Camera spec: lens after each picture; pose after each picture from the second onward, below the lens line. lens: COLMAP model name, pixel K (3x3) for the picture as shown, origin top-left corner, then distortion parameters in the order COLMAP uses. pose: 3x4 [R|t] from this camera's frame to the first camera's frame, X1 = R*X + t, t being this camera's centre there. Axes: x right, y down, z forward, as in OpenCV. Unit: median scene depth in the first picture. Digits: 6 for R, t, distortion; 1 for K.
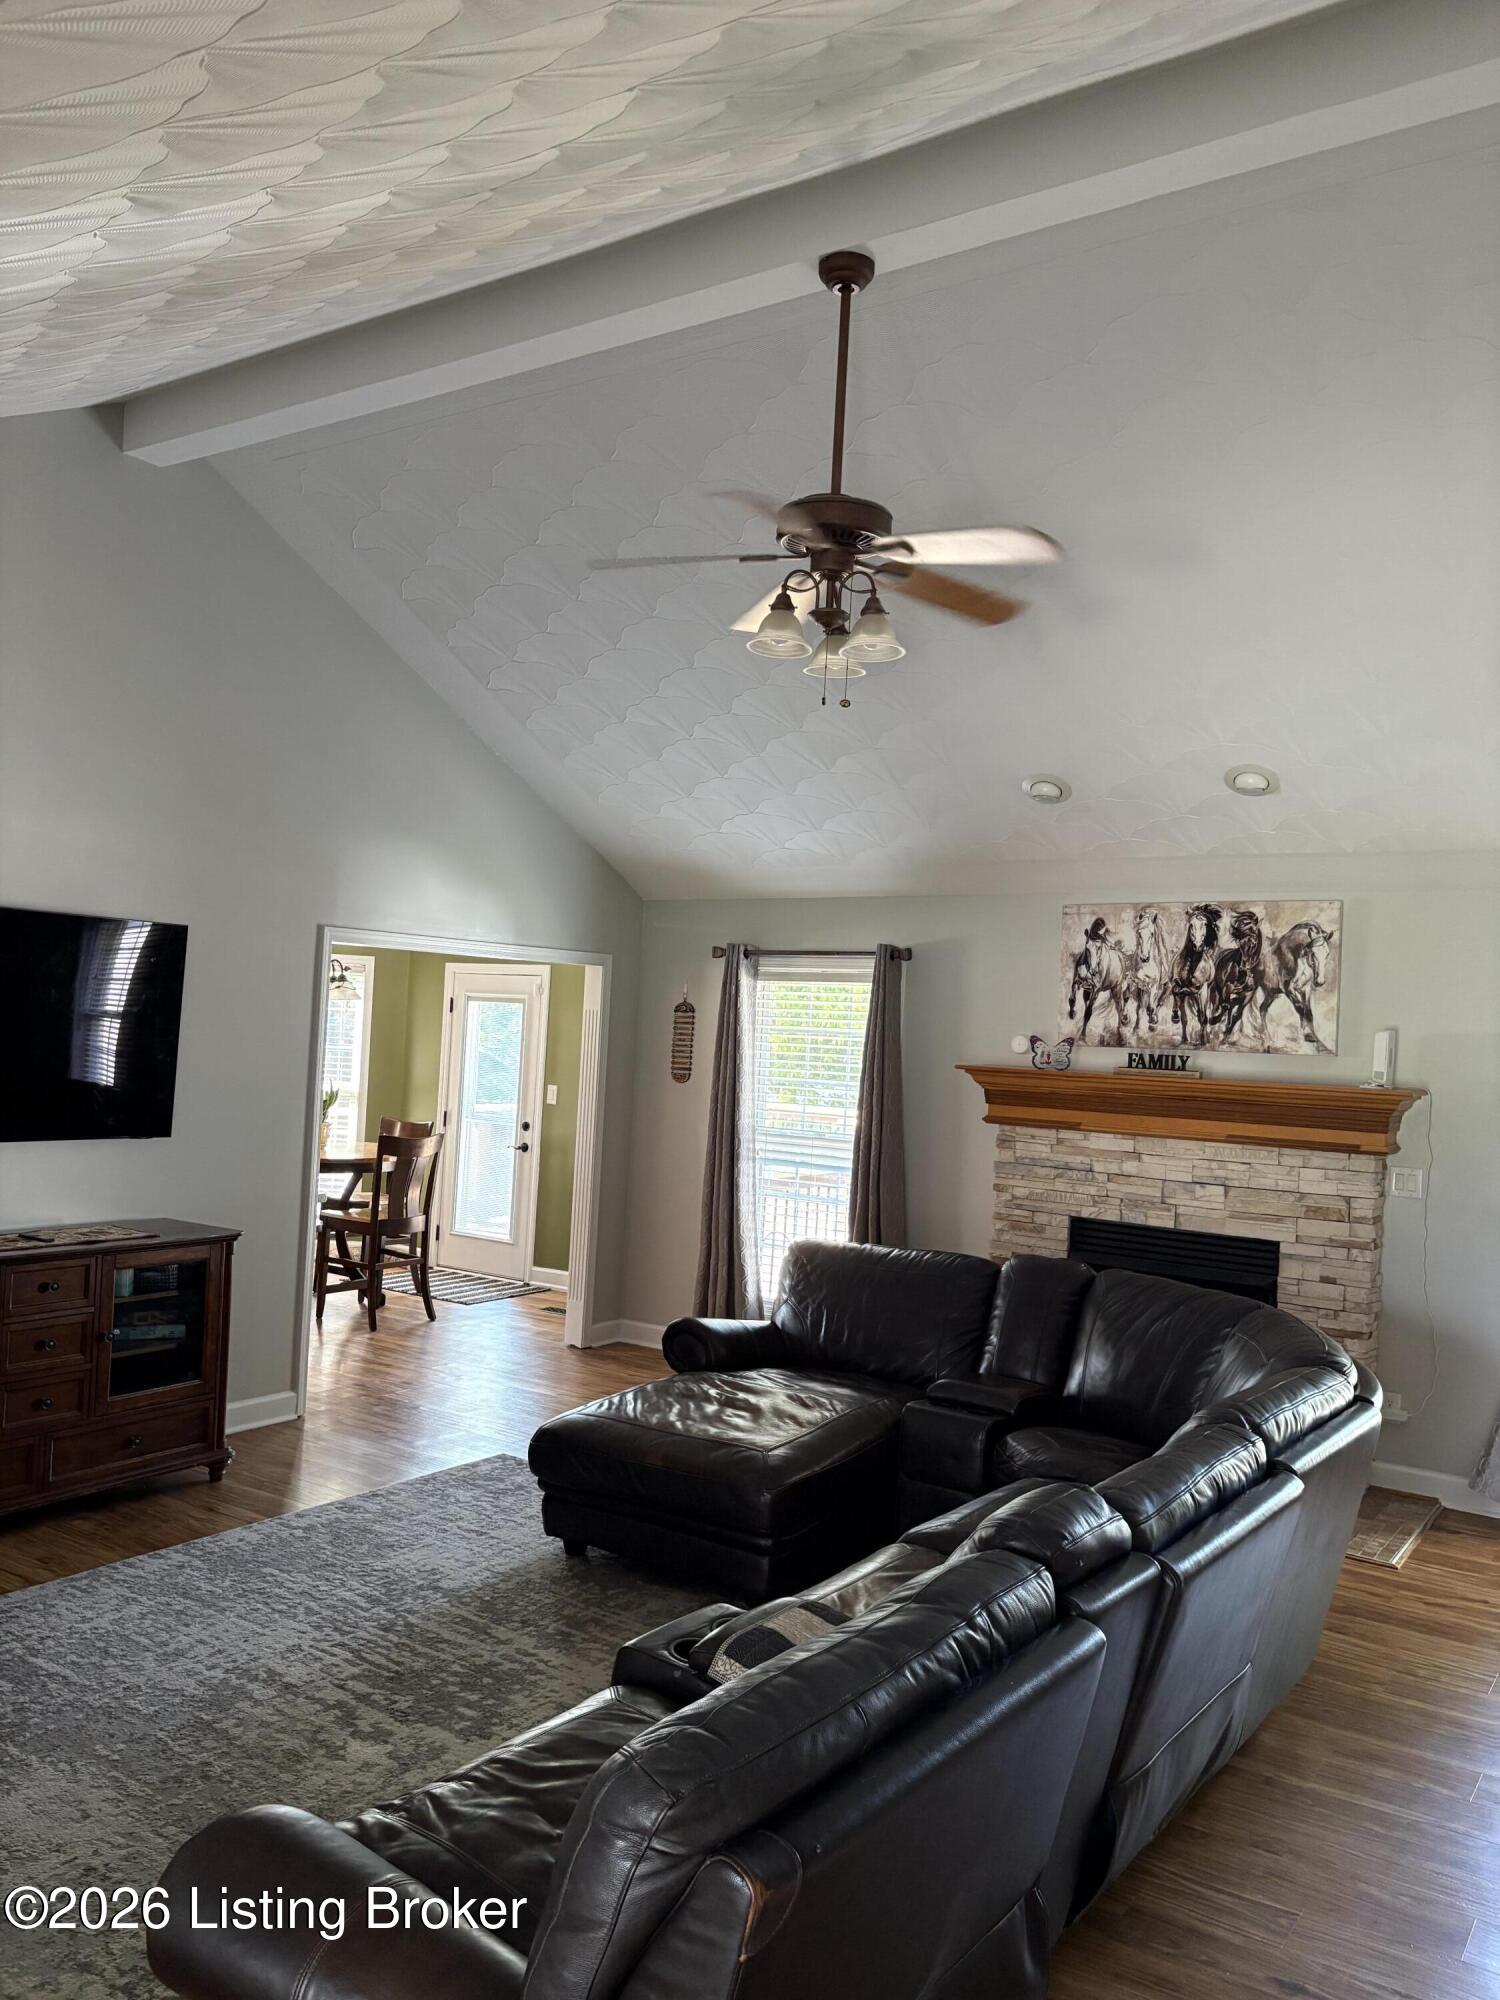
lens RADIAL K [[1508.4, 0, 765.0], [0, 1508.4, 987.2], [0, 0, 1]] dist [0.026501, -0.035501]
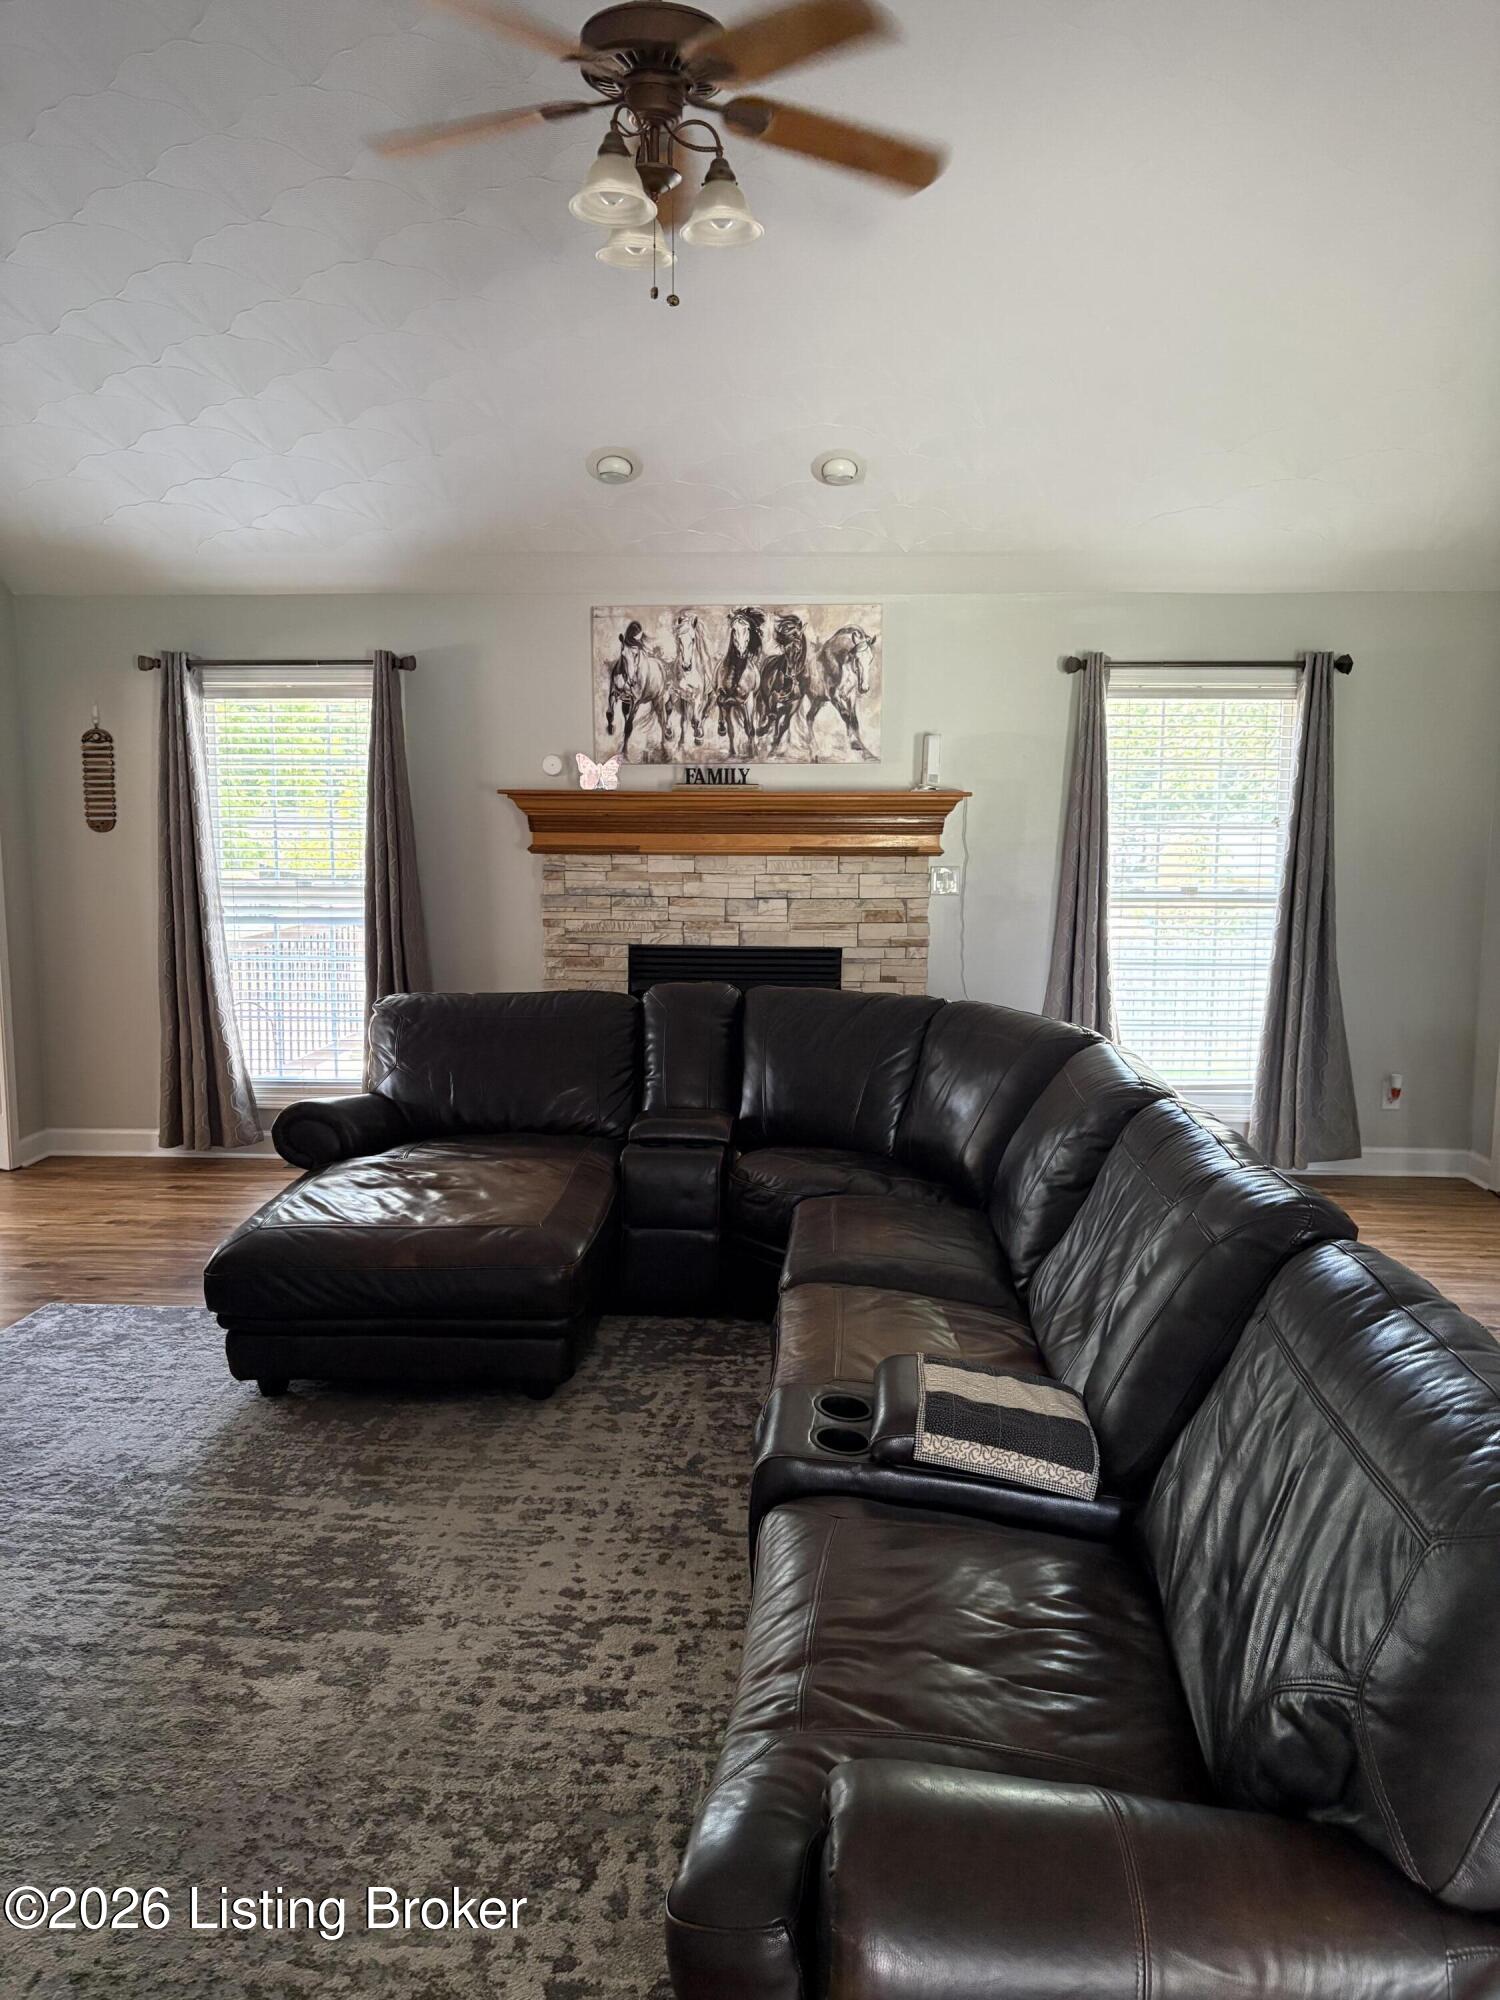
lens RADIAL K [[1508.4, 0, 748.2], [0, 1508.4, 1019.9], [0, 0, 1]] dist [0.026501, -0.035501]
pose [[0.853233, -0.116380, 0.508379, -0.227884], [0.021436, 0.981786, 0.188778, 0.021040], [-0.521089, -0.150174, 0.840187, 0.161944]]
